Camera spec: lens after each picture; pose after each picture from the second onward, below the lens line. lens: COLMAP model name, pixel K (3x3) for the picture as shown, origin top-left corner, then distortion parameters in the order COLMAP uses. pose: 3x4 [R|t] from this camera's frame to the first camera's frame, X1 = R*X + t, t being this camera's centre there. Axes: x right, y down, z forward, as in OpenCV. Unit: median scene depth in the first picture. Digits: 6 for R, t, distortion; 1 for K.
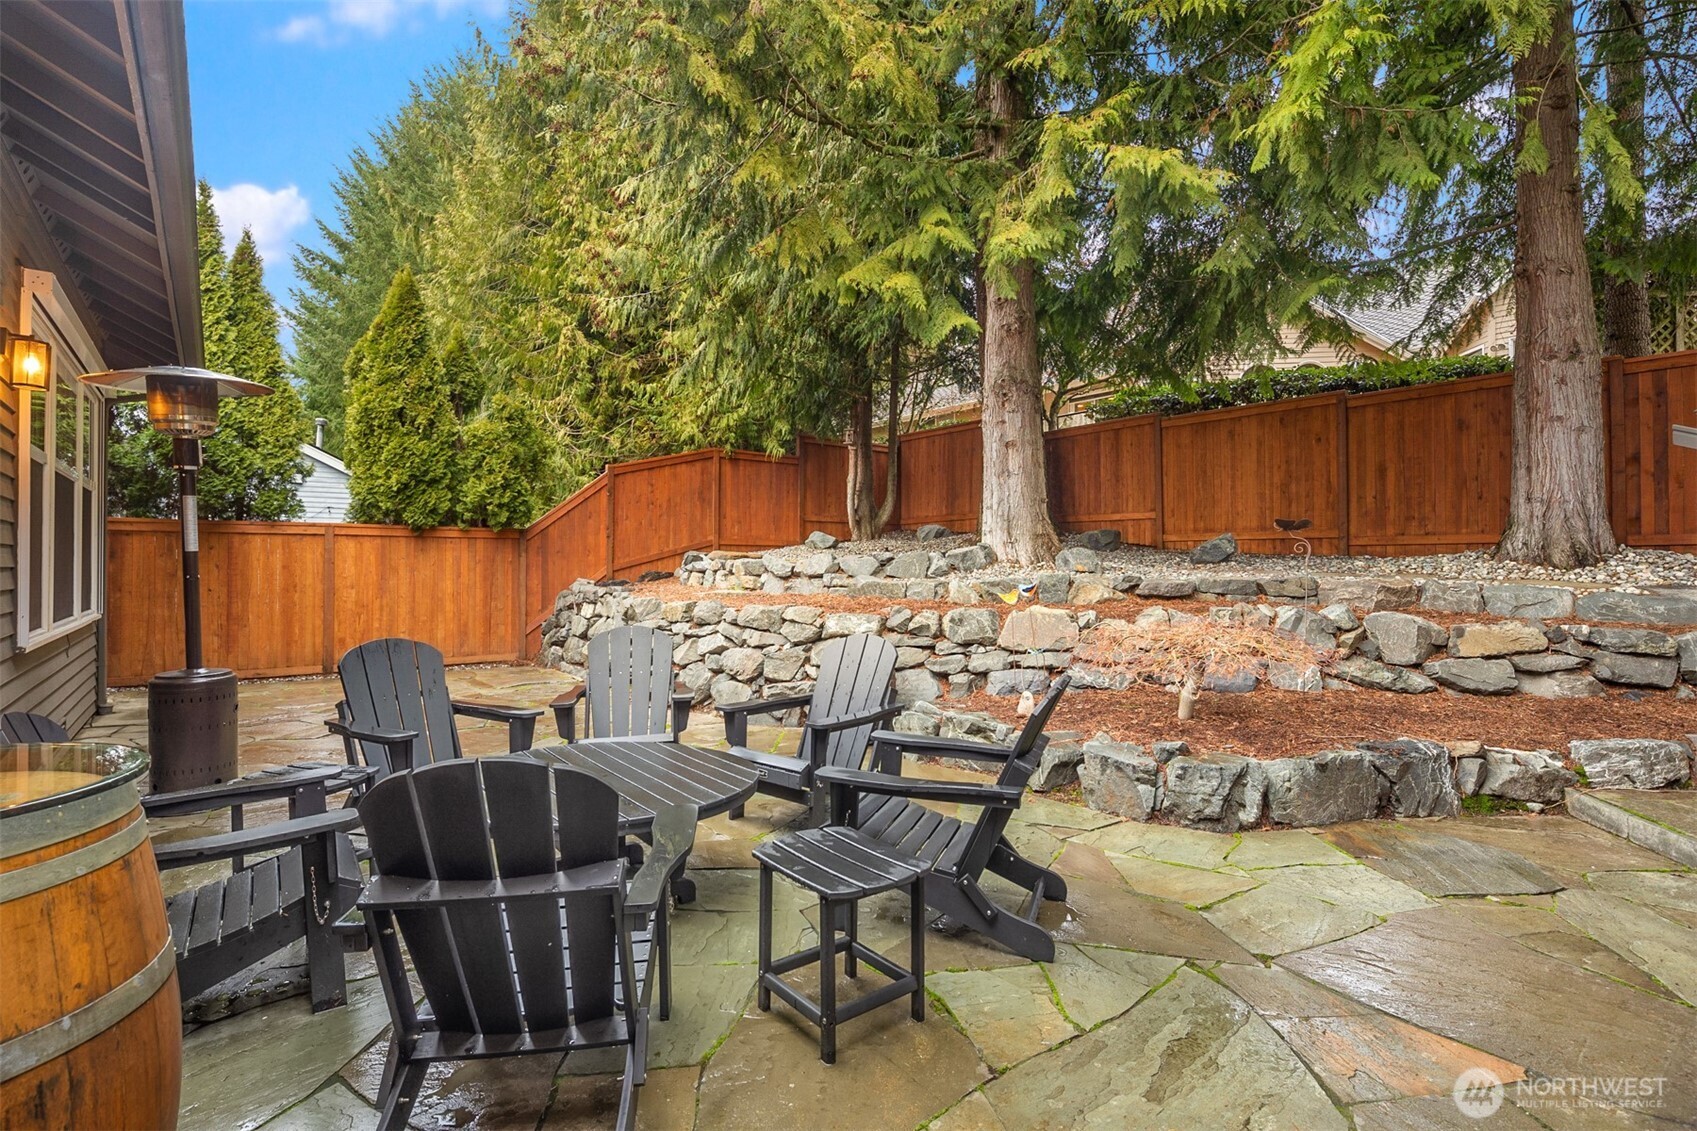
lens RADIAL K [[817.9, 0, 845.2], [0, 817.9, 561.4], [0, 0, 1]] dist [0.001892, 0.000046]
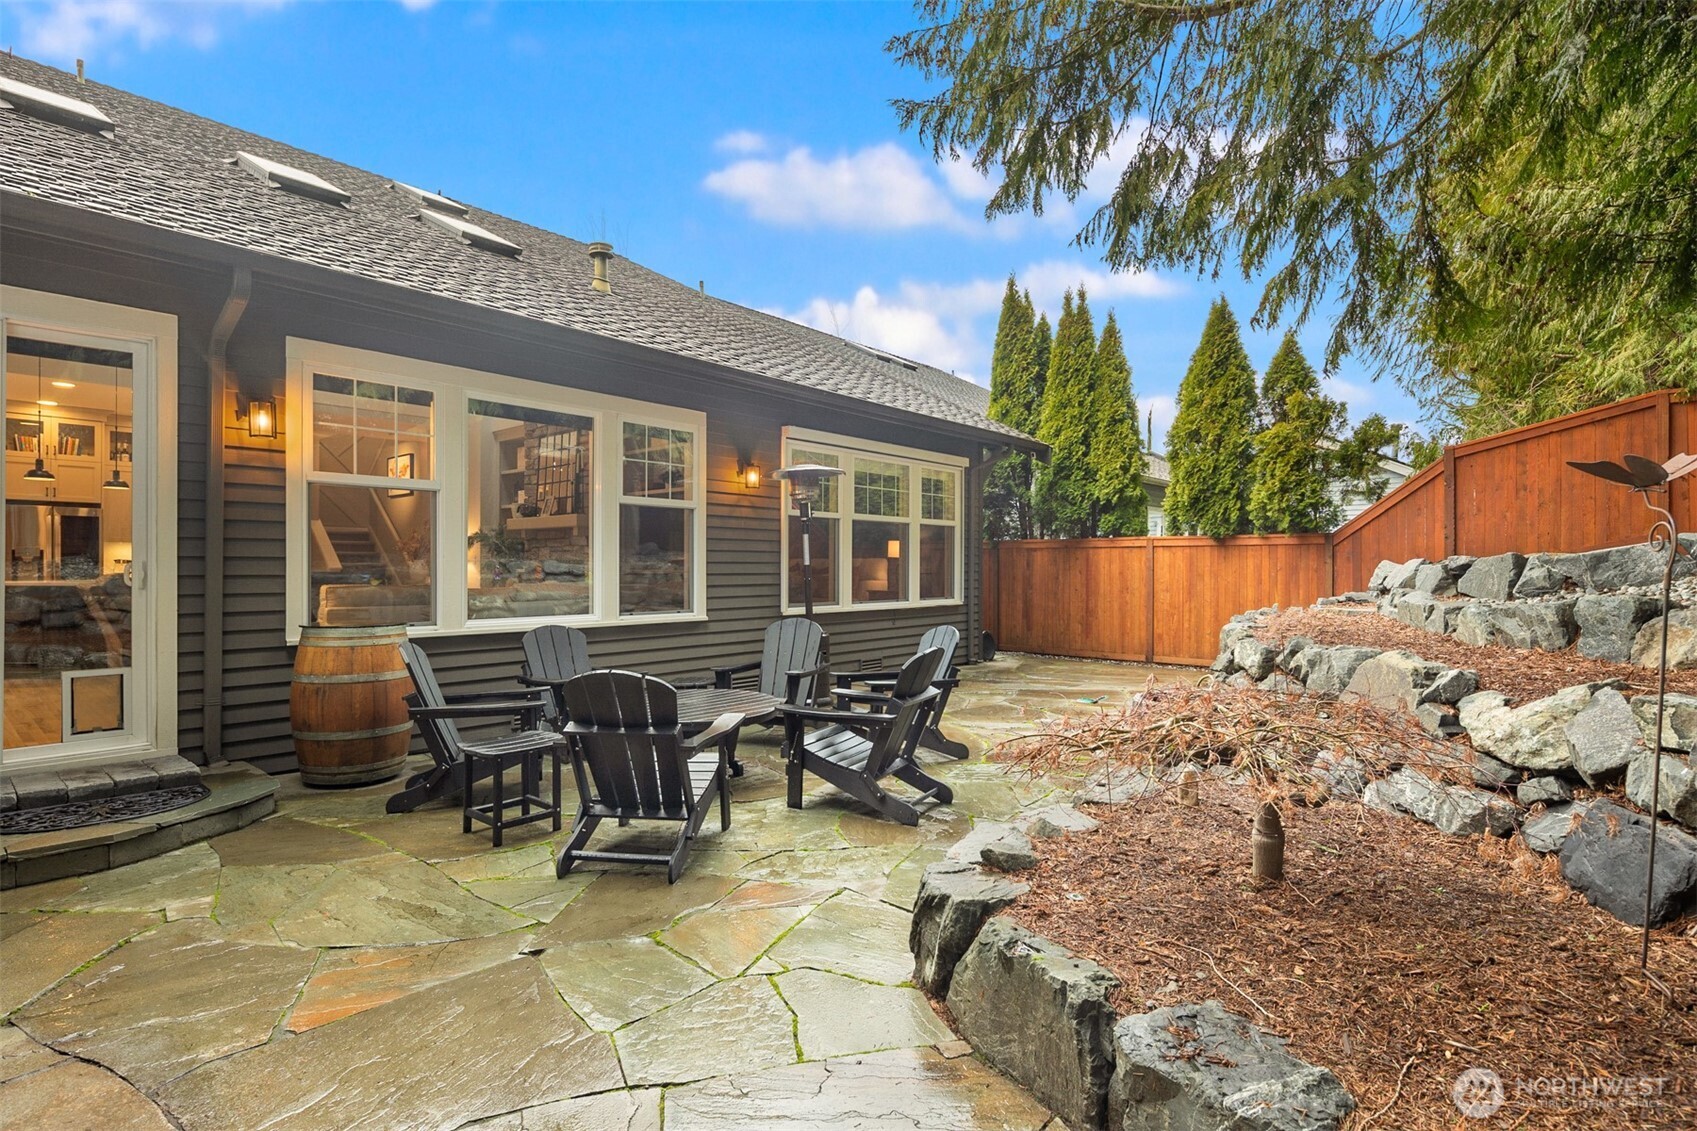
lens RADIAL K [[817.9, 0, 845.6], [0, 817.9, 567.1], [0, 0, 1]] dist [0.001892, 0.000046]
pose [[0.189374, -0.000562, -0.981905, 0.443373], [0.000098, 1.000000, -0.000553, -0.001512], [0.981905, 0.000009, 0.189374, 0.328758]]
